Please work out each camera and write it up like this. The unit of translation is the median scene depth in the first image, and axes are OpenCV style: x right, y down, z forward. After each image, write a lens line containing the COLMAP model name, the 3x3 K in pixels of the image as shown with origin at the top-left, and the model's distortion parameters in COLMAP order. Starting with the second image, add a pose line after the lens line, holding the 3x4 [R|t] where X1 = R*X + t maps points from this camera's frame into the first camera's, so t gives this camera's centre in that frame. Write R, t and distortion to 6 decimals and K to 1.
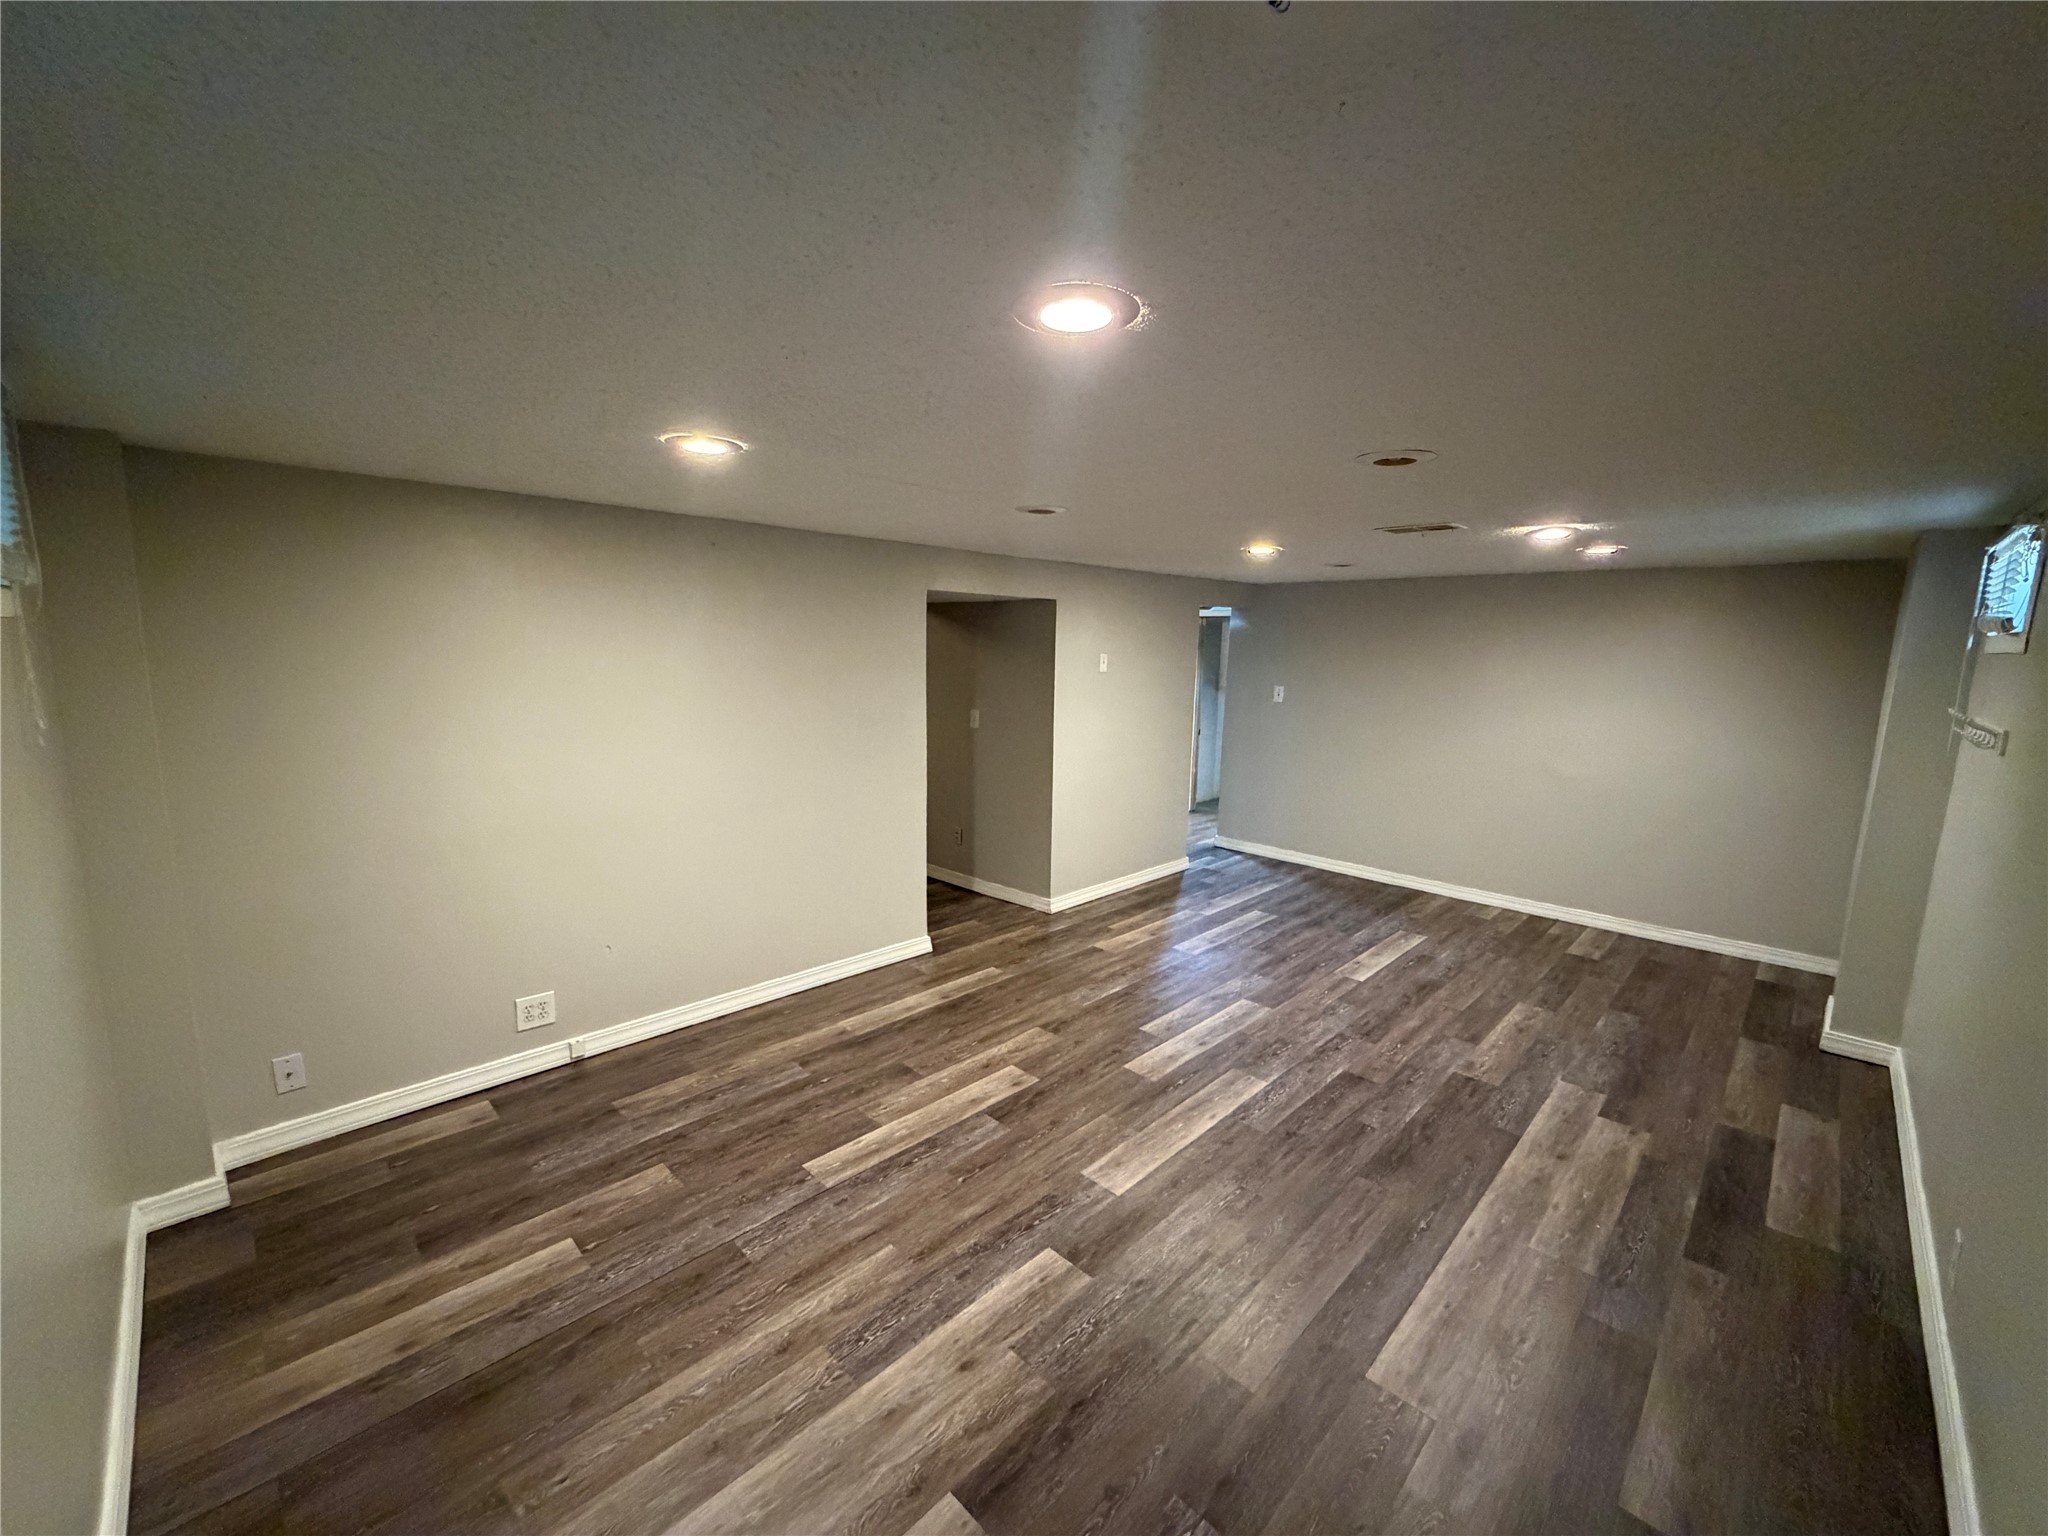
lens RADIAL K [[819.6, 0, 1024.0], [0, 819.6, 768.0], [0, 0, 1]] dist [-0.000734, -0.000012]
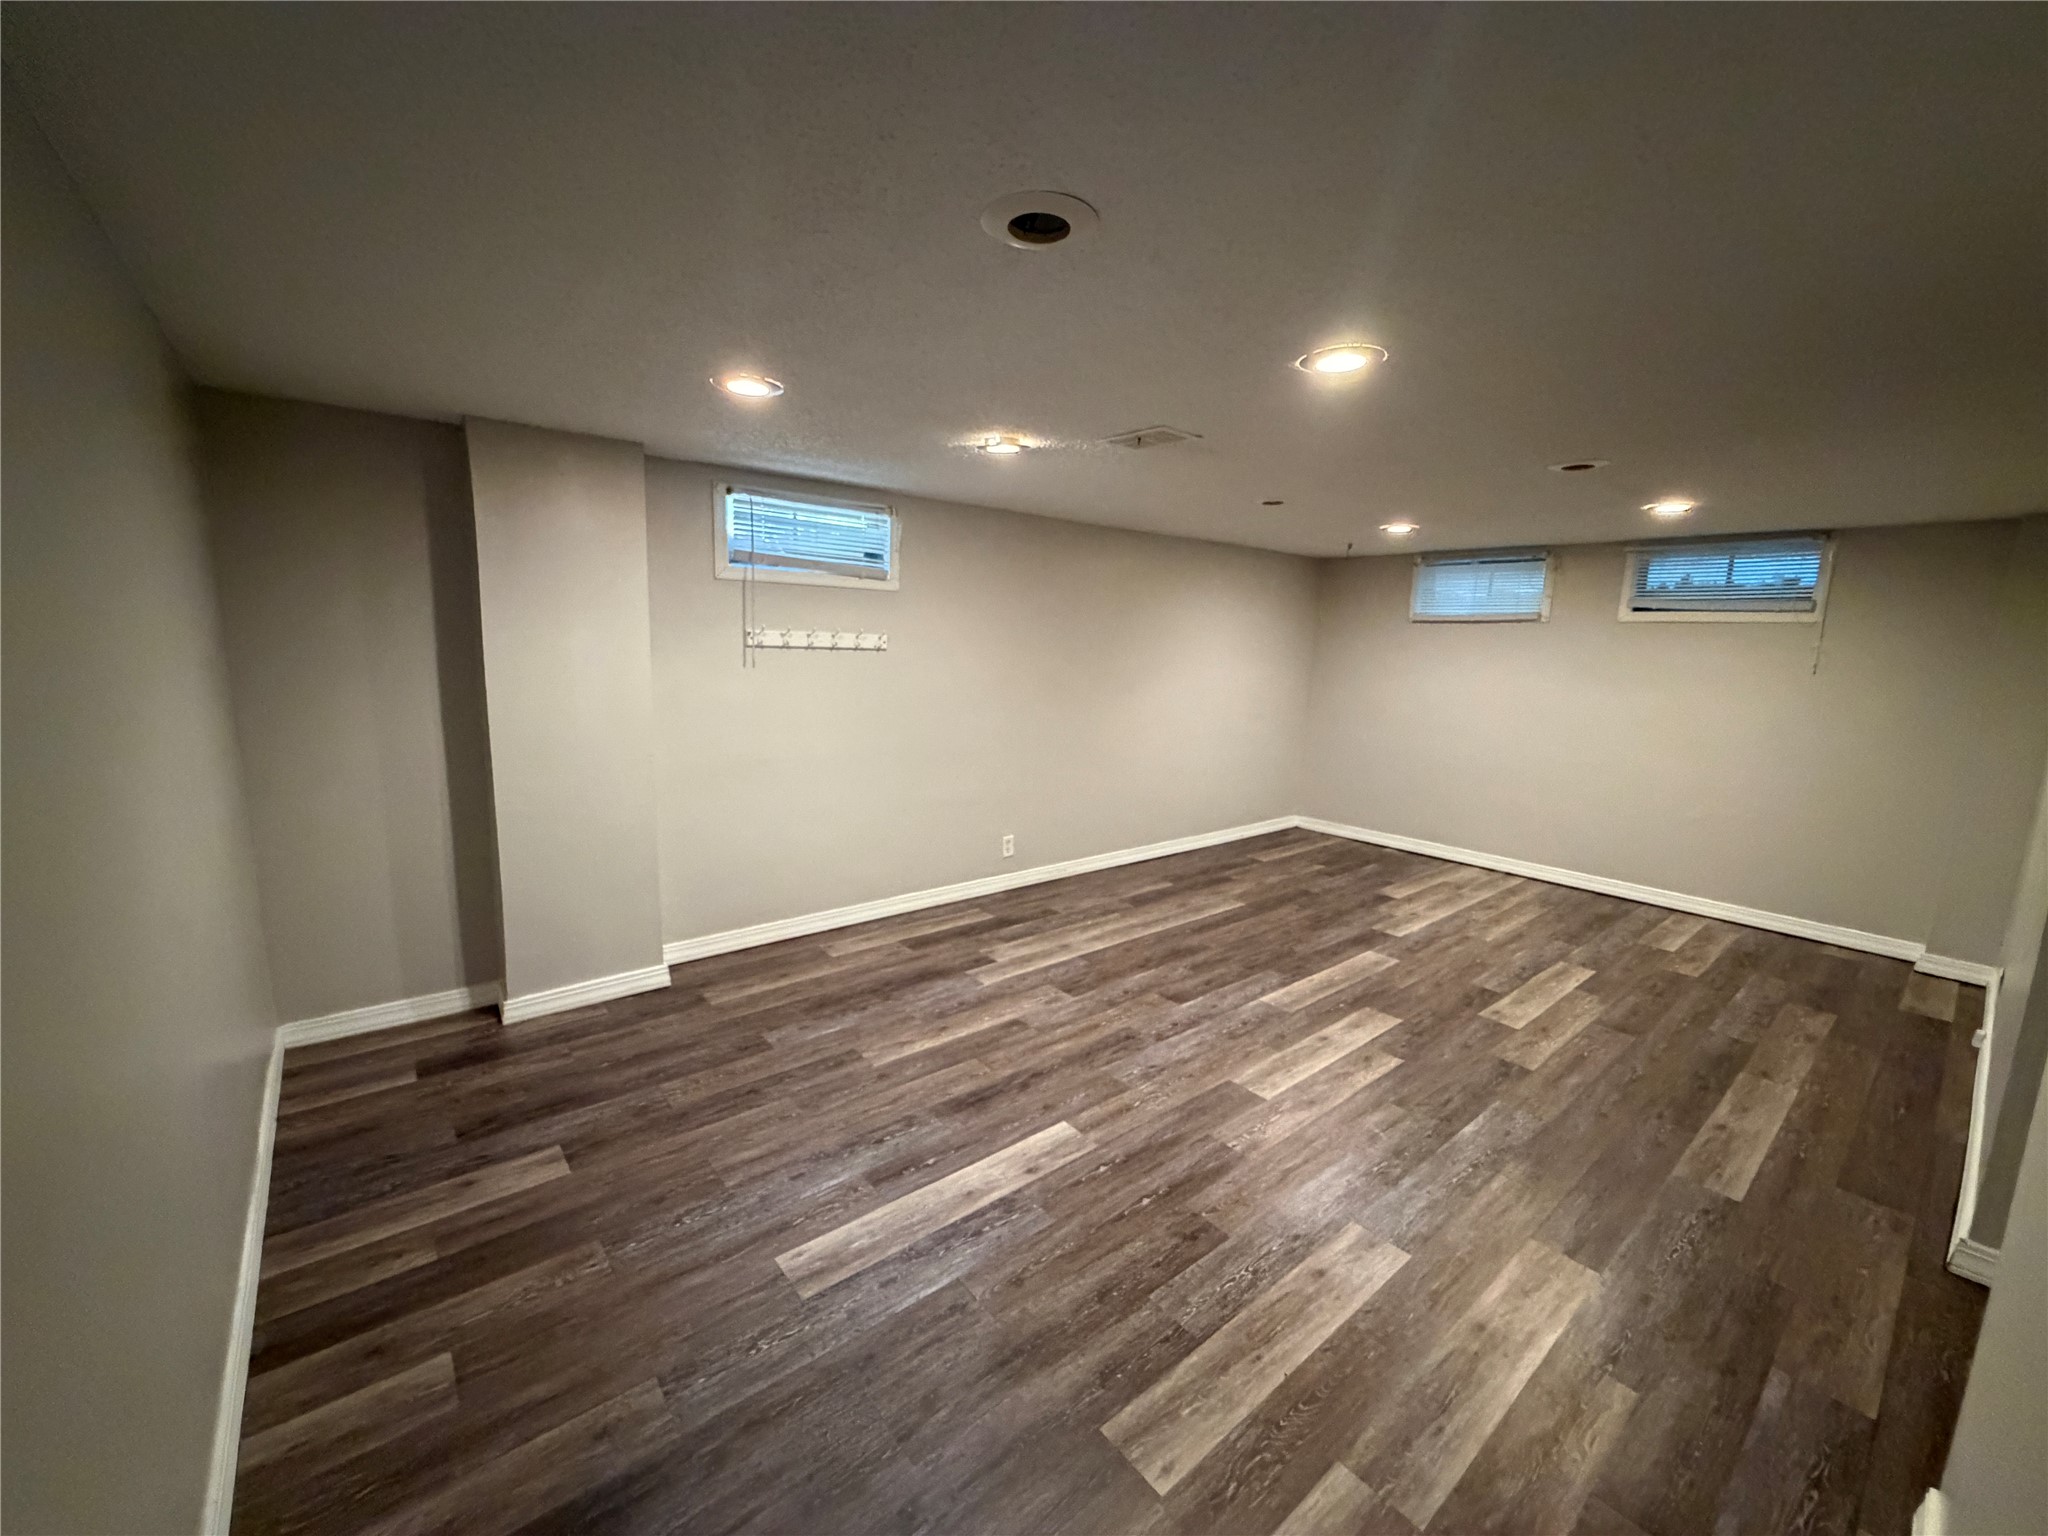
lens RADIAL K [[819.6, 0, 1024.0], [0, 819.6, 768.0], [0, 0, 1]] dist [-0.000734, -0.000012]
pose [[-0.993863, -0.062743, 0.091102, 0.490384], [-0.031945, 0.951284, 0.306657, -0.216069], [-0.105904, 0.301865, -0.947450, 1.829073]]
